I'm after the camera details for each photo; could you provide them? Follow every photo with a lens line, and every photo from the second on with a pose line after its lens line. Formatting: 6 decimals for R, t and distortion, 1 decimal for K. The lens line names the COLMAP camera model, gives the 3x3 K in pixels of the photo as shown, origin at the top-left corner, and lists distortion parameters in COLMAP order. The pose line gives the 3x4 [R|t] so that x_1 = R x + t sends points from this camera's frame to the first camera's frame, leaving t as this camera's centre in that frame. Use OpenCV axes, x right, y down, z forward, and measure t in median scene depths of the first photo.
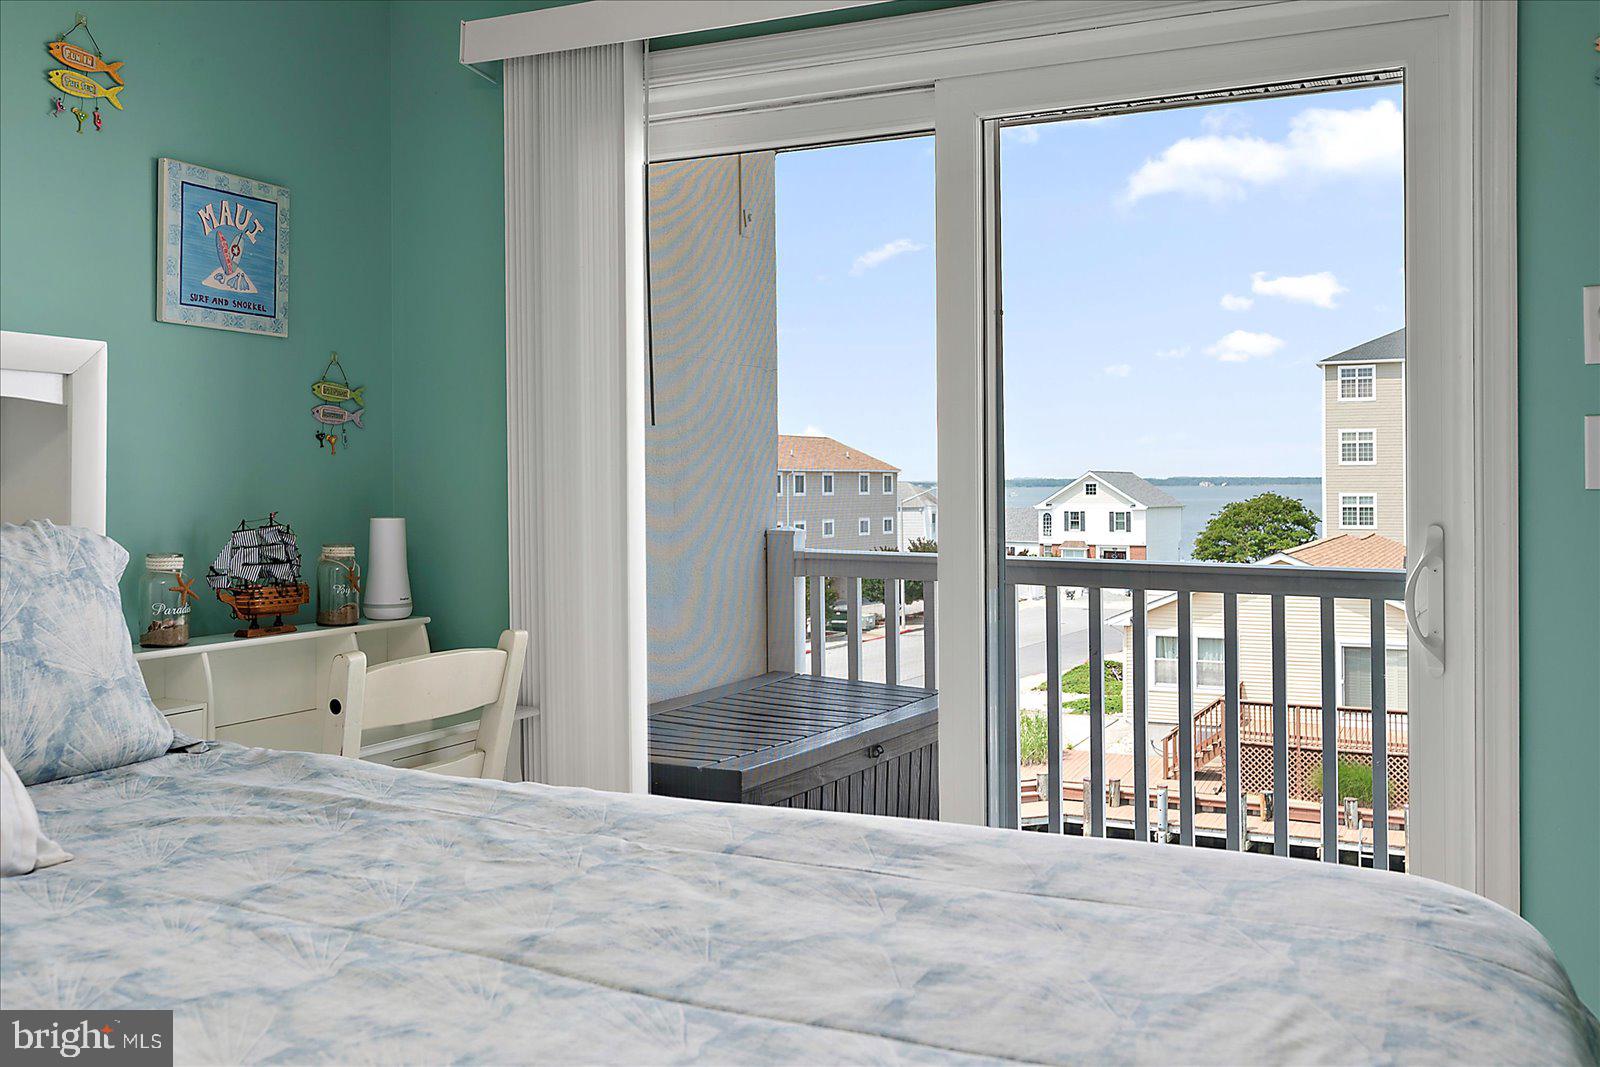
lens RADIAL K [[1653.3, 0, 753.9], [0, 1653.3, 477.3], [0, 0, 1]] dist [0.006982, 0.000000]
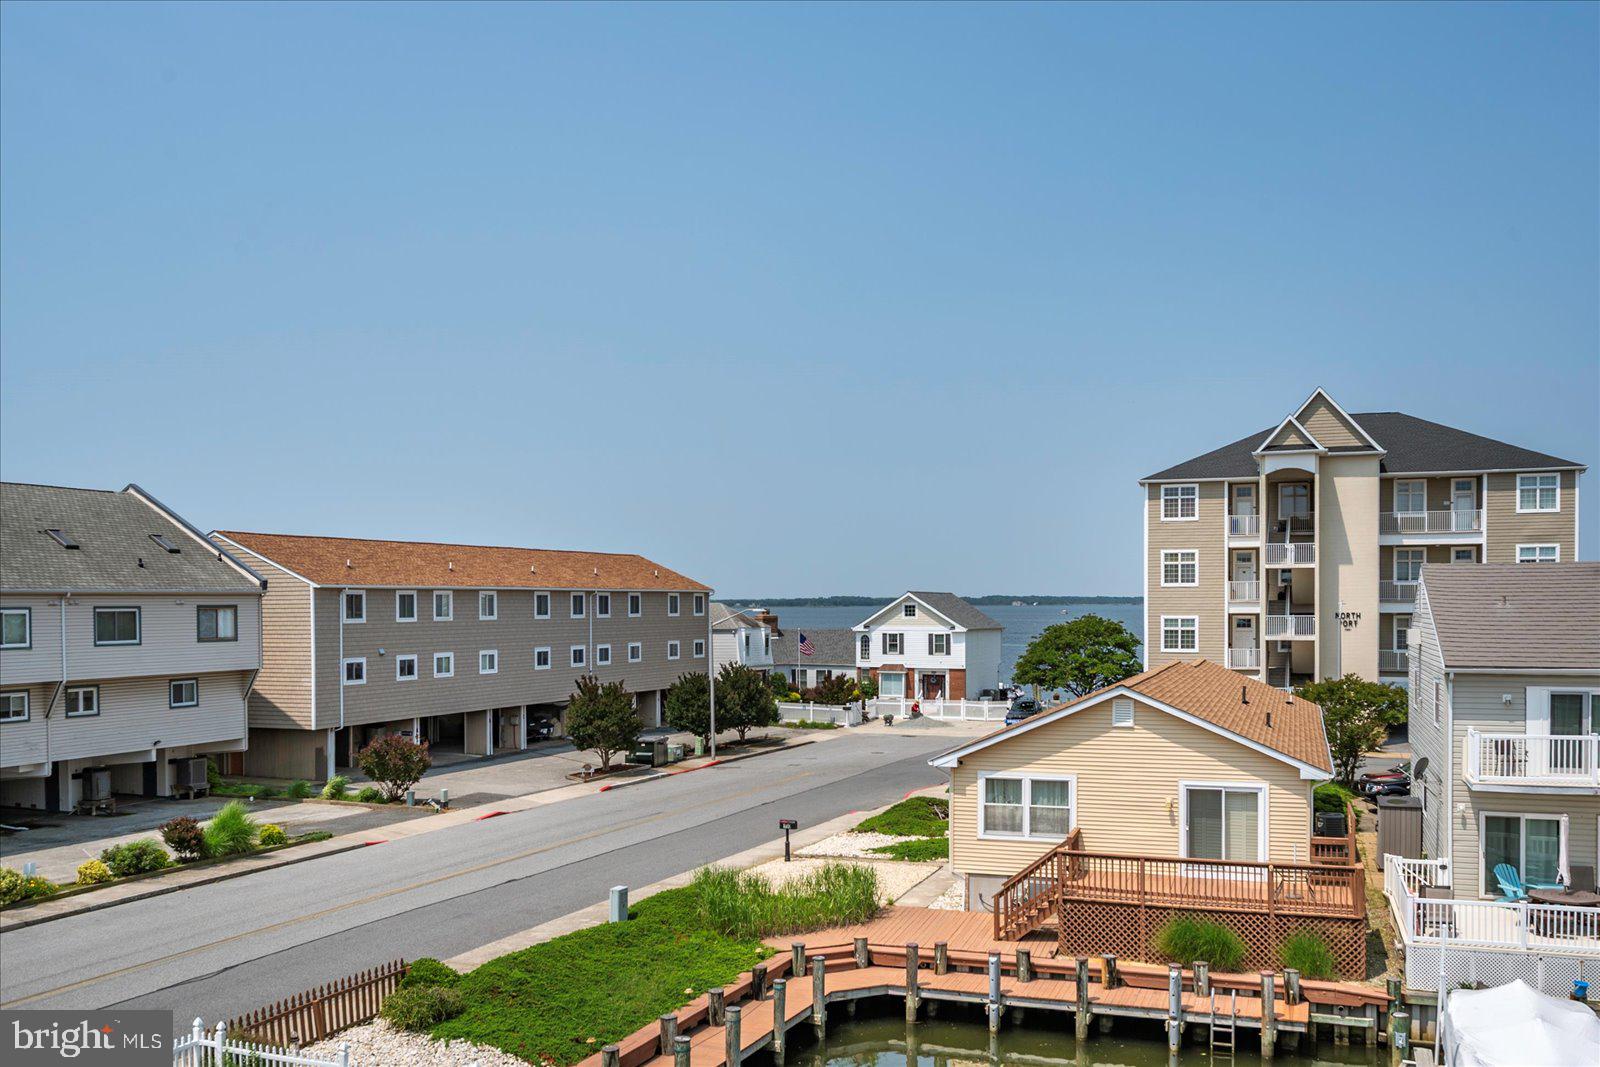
lens RADIAL K [[1512.2, 0, 750.4], [0, 1512.2, 591.7], [0, 0, 1]] dist [0.004390, 0.000000]
pose [[0.994829, 0.003690, 0.101493, 0.022924], [-0.003722, 0.999993, 0.000126, -0.003684], [-0.101492, -0.000503, 0.994836, 0.139879]]
